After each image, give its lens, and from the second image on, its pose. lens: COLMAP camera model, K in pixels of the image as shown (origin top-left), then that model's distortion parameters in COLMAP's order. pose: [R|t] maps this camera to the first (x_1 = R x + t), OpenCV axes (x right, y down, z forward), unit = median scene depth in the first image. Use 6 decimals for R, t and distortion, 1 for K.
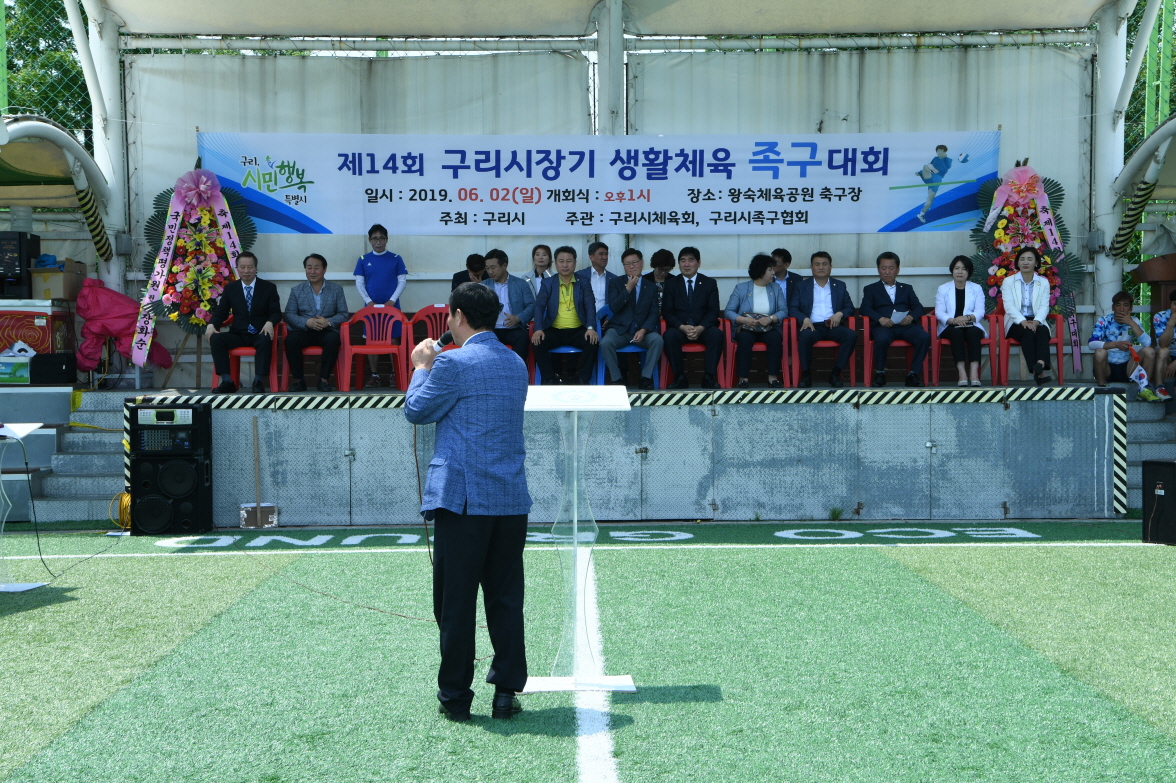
lens RADIAL K [[1751.2, 0, 596.6], [0, 1751.2, 404.5], [0, 0, 1]] dist [0.205488, 0.000000]
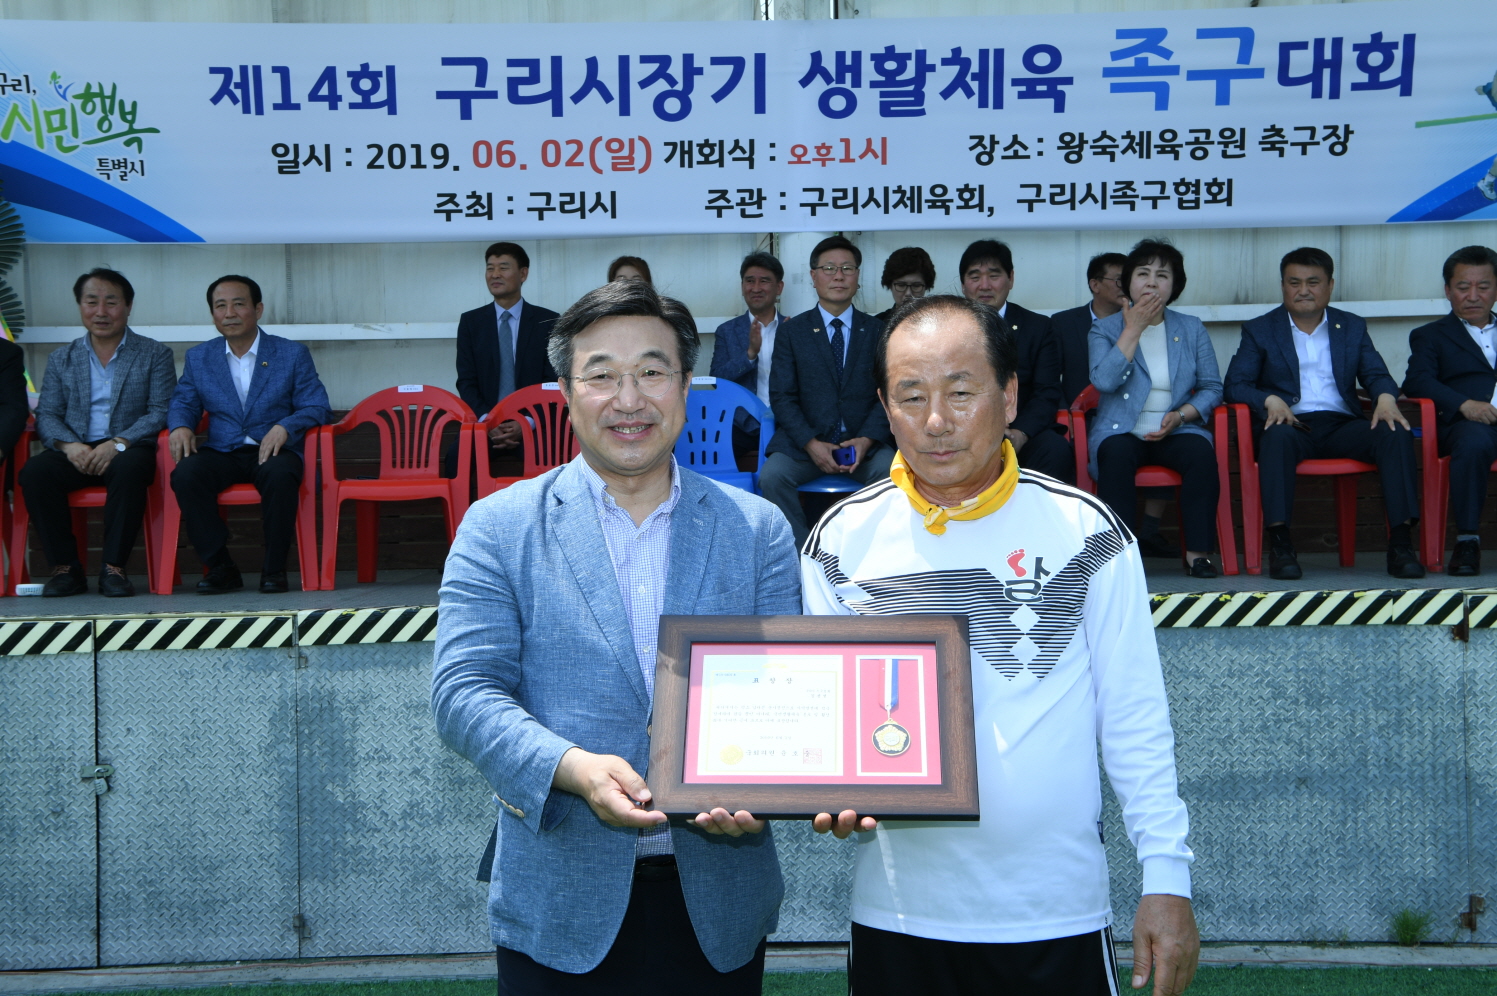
lens RADIAL K [[1935.7, 0, 761.2], [0, 1935.7, 504.6], [0, 0, 1]] dist [0.166980, 0.000000]
pose [[0.999495, -0.010324, -0.030050, 0.011760], [0.009746, 0.999765, -0.019341, -0.016512], [0.030243, 0.019038, 0.999361, 0.490015]]
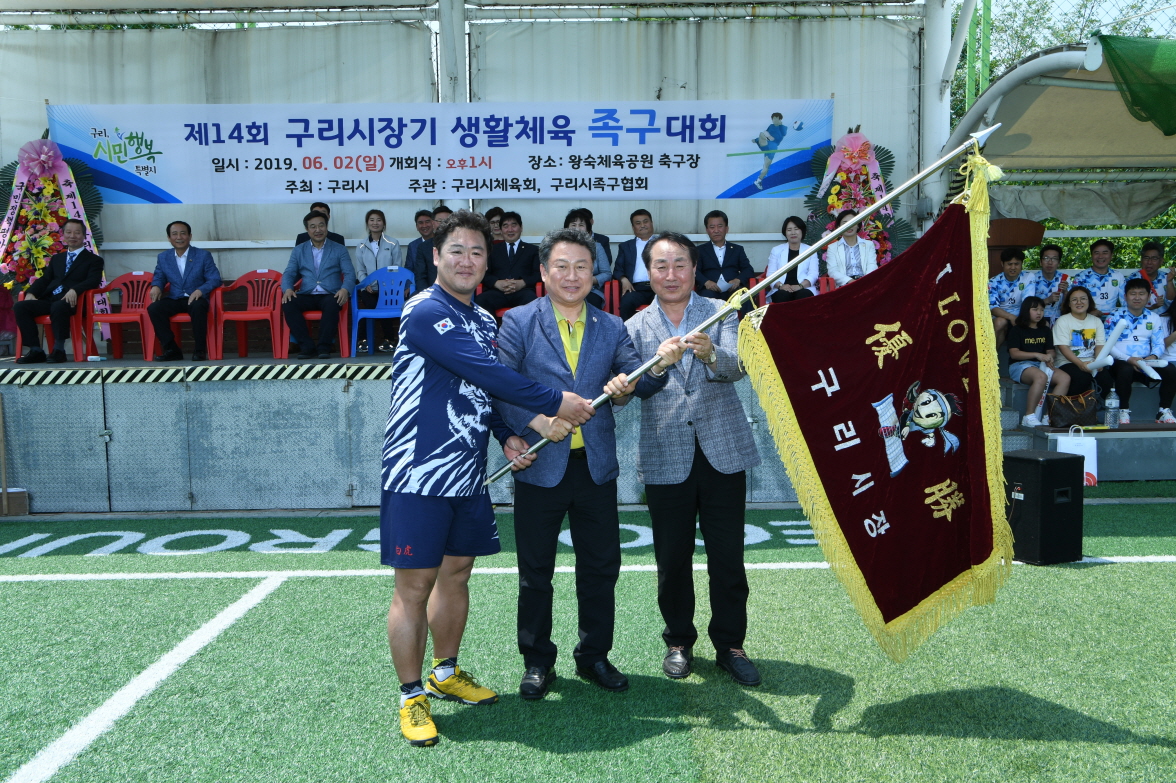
lens RADIAL K [[1024.4, 0, 606.7], [0, 1024.4, 399.8], [0, 0, 1]] dist [-0.017415, 0.007730]
pose [[0.999945, -0.004522, -0.009412, 0.101994], [0.005013, 0.998589, 0.052859, -0.013030], [0.009160, -0.052904, 0.998558, 0.404326]]
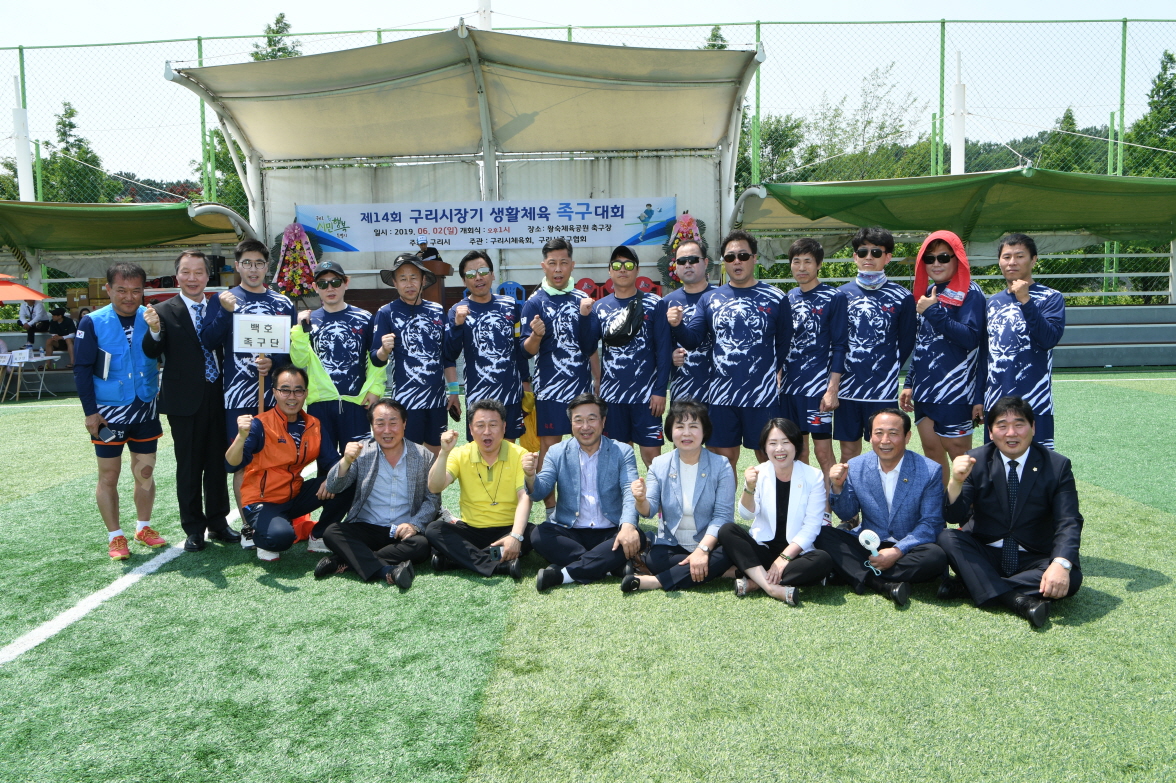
lens RADIAL K [[928.9, 0, 596.6], [0, 928.9, 400.9], [0, 0, 1]] dist [-0.055473, 0.026662]
pose [[0.999779, -0.014243, -0.015484, 0.147587], [0.015350, 0.997147, 0.073909, 0.003664], [0.014387, -0.074131, 0.997145, -0.107203]]
